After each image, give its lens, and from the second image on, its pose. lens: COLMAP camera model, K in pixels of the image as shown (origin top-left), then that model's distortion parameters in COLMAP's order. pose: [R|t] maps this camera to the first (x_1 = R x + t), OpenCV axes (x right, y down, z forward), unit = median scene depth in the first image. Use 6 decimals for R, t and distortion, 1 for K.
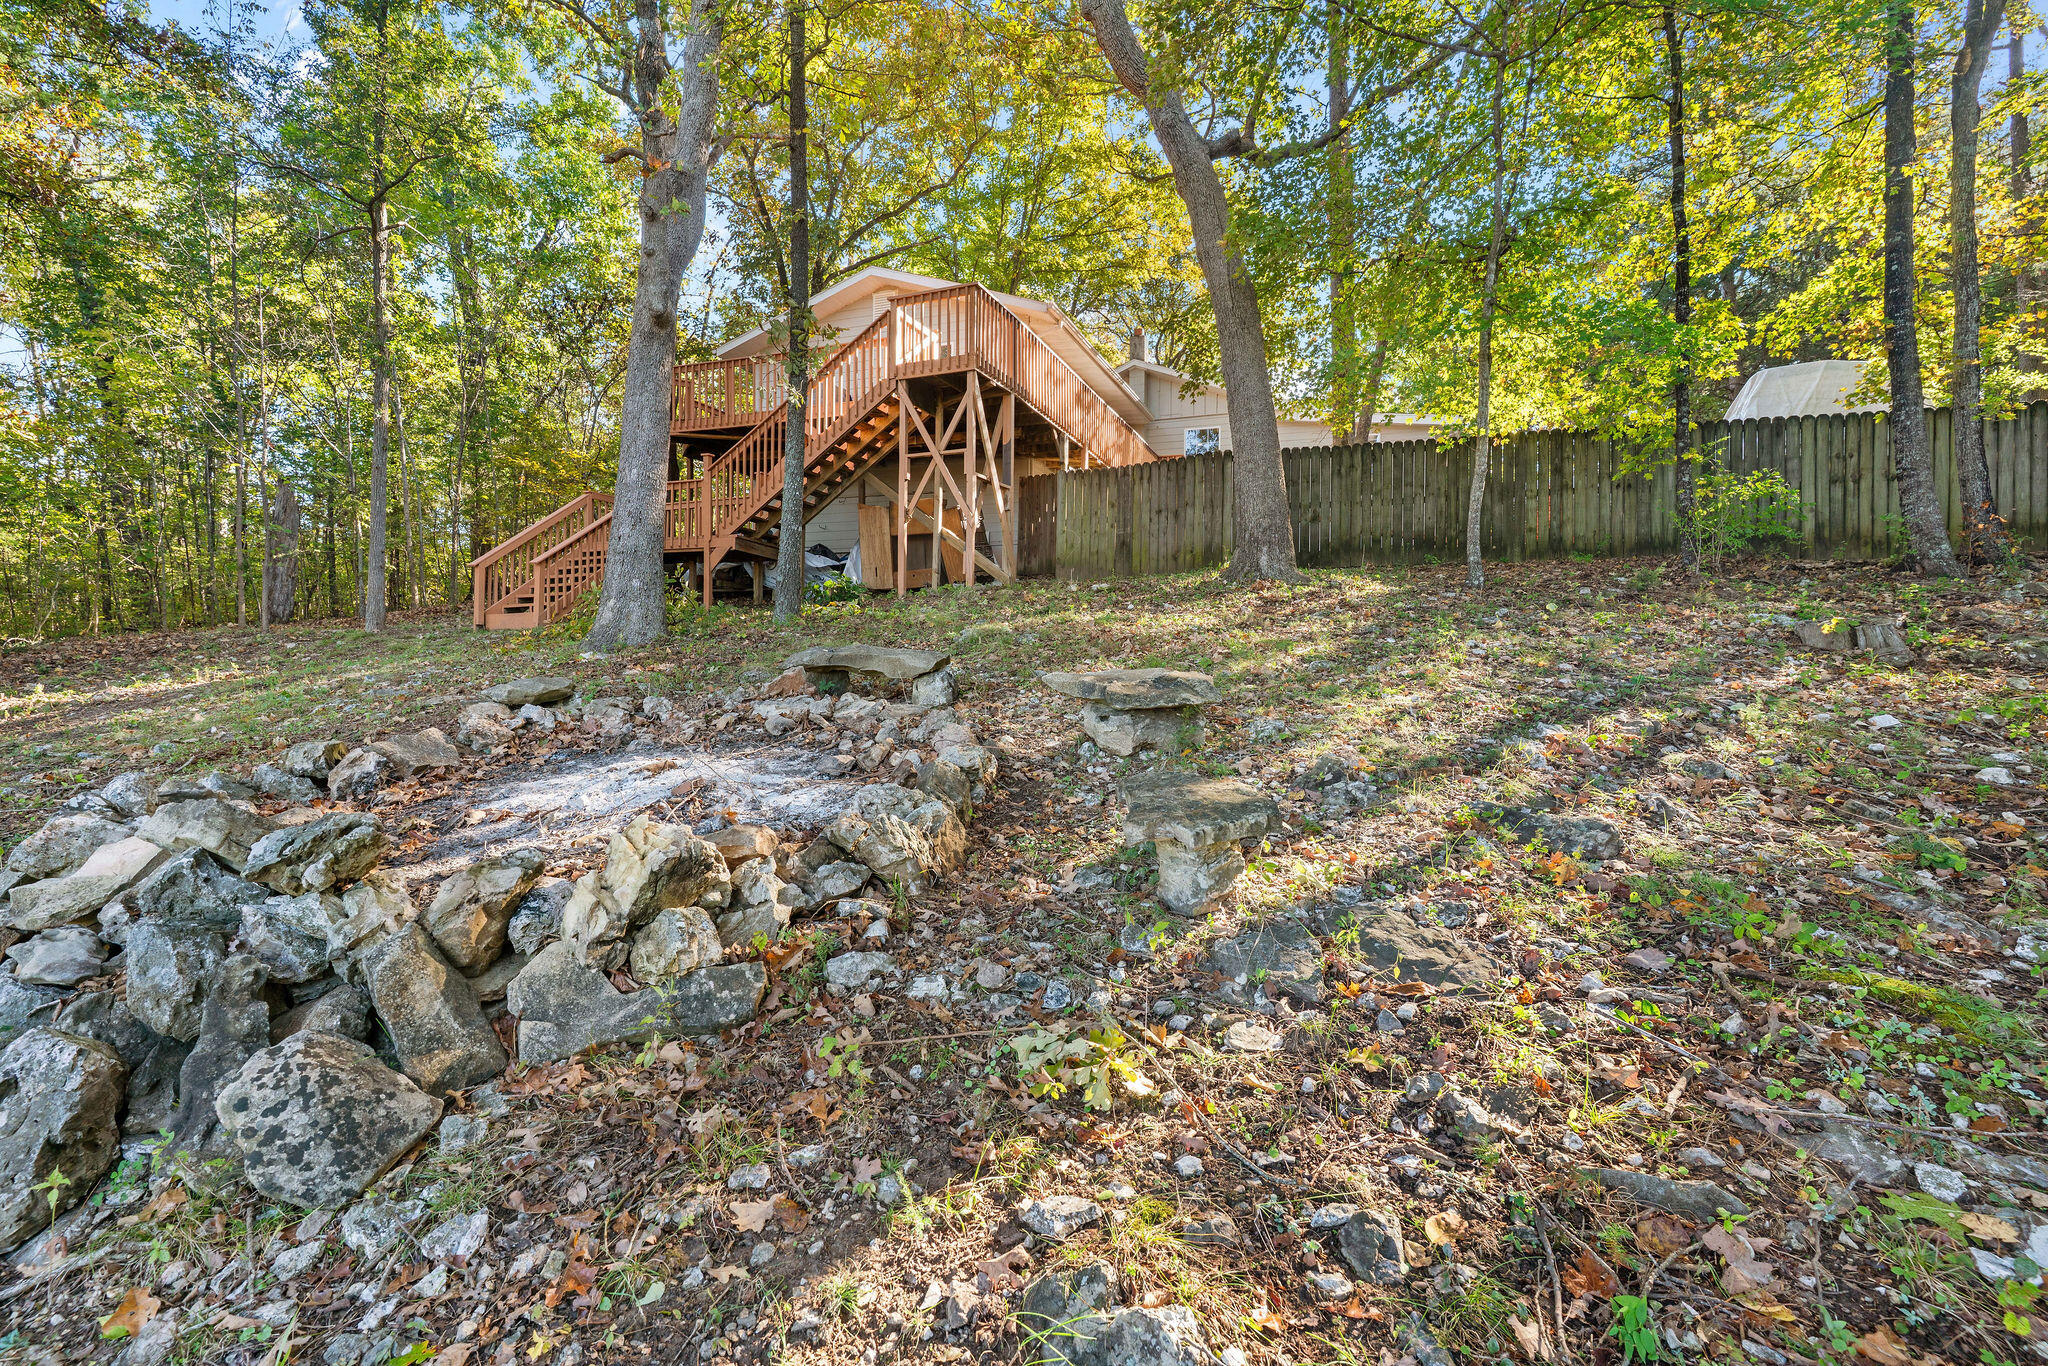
lens RADIAL K [[977.6, 0, 1019.2], [0, 977.6, 674.1], [0, 0, 1]] dist [0.018788, -0.000251]
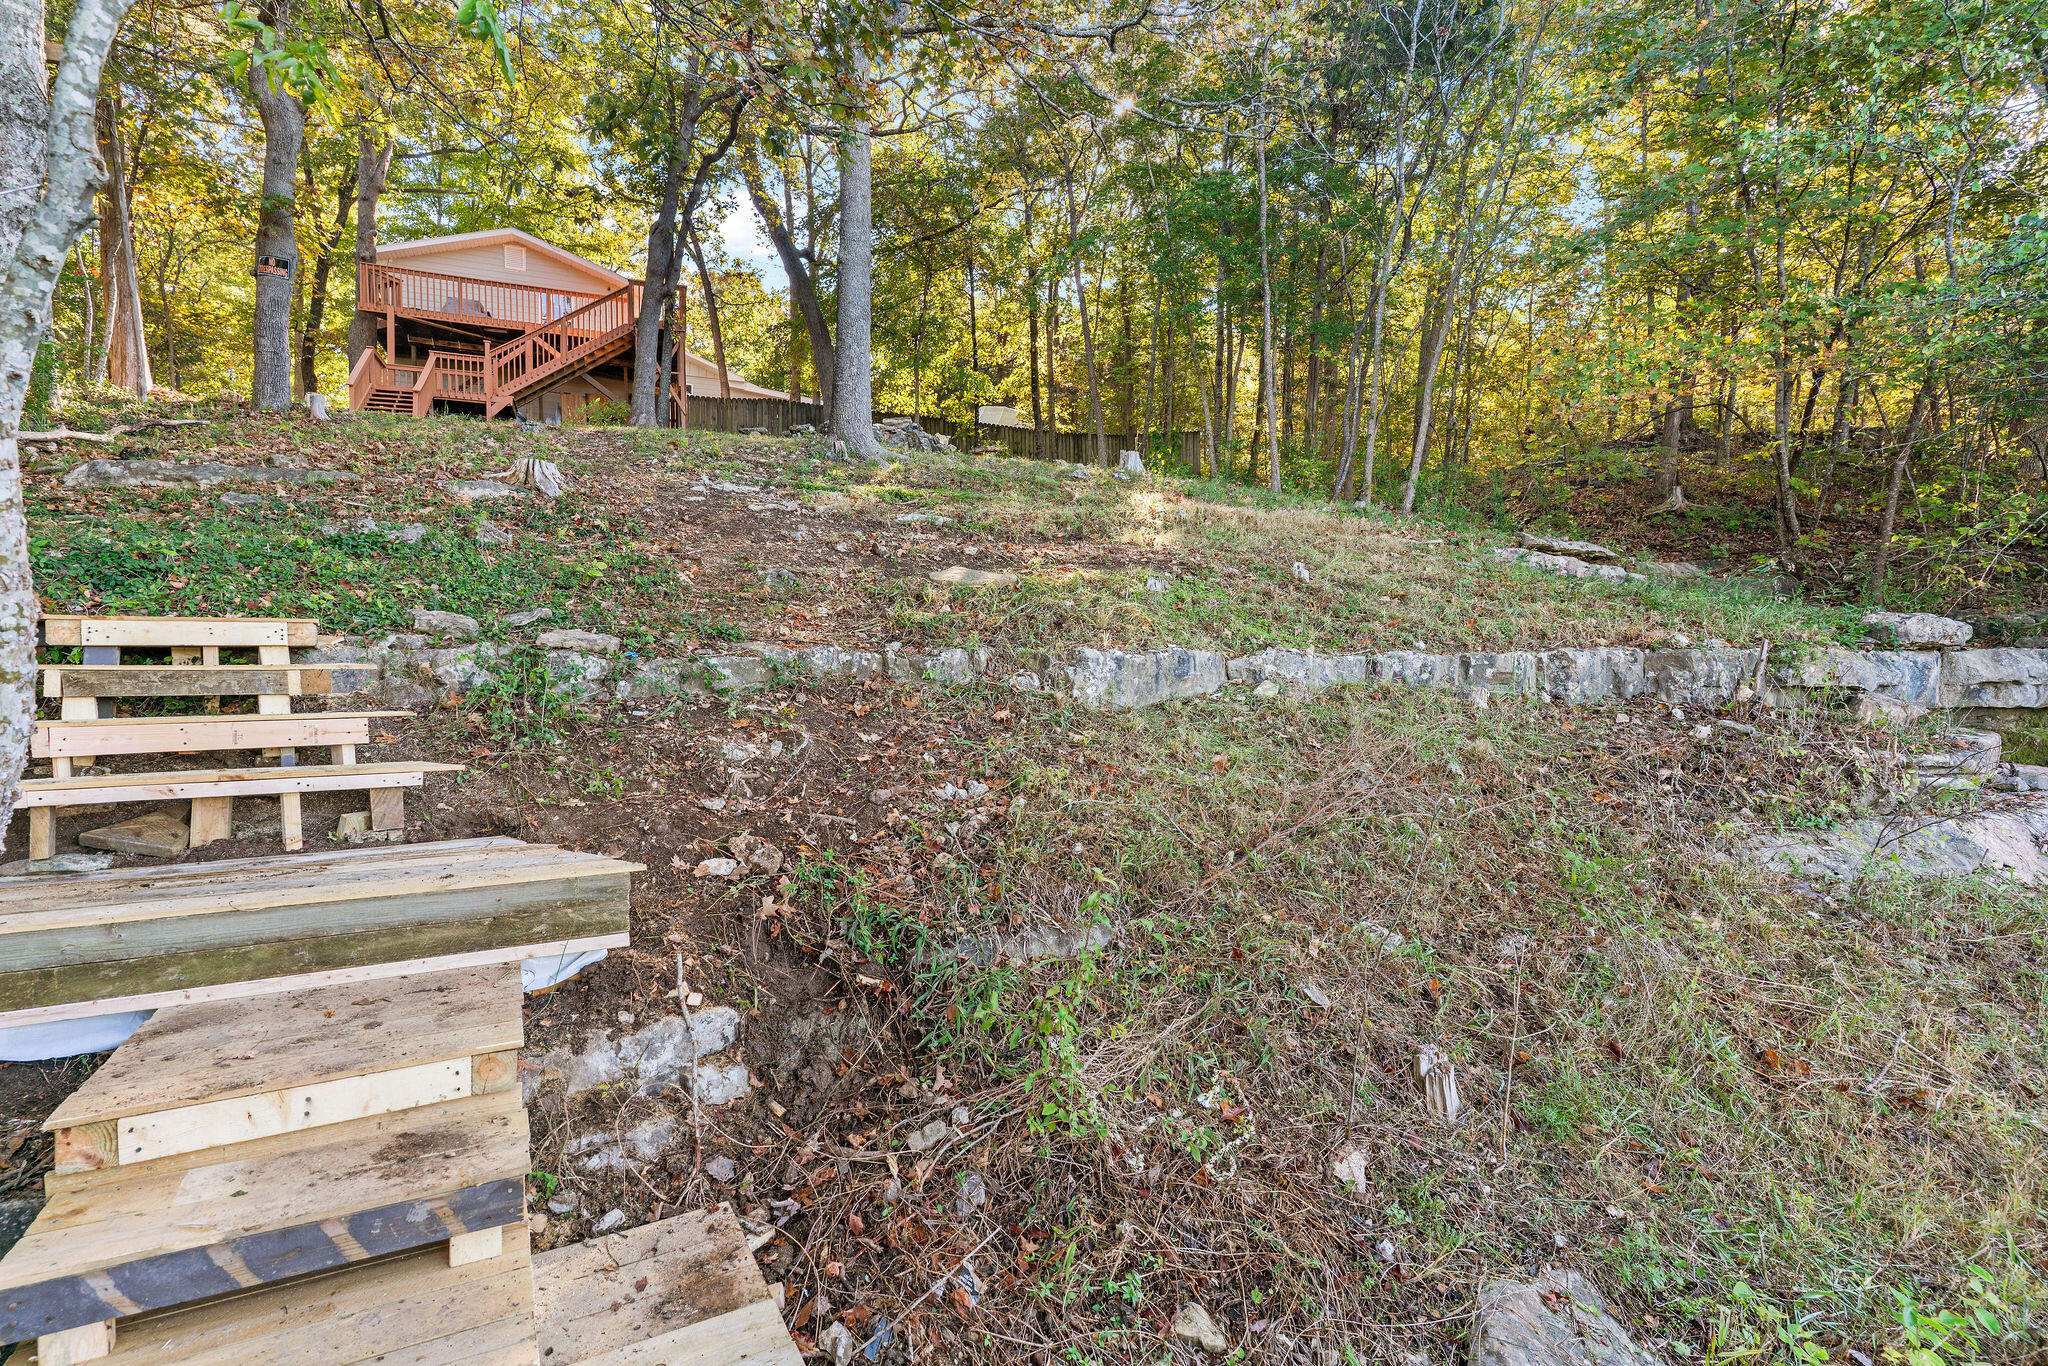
lens RADIAL K [[977.6, 0, 1020.7], [0, 977.6, 681.1], [0, 0, 1]] dist [0.018788, -0.000251]
pose [[0.745690, -0.006186, 0.666264, -0.980949], [0.001200, 0.999968, 0.007940, 0.426715], [-0.666292, -0.005121, 0.745674, -1.031418]]
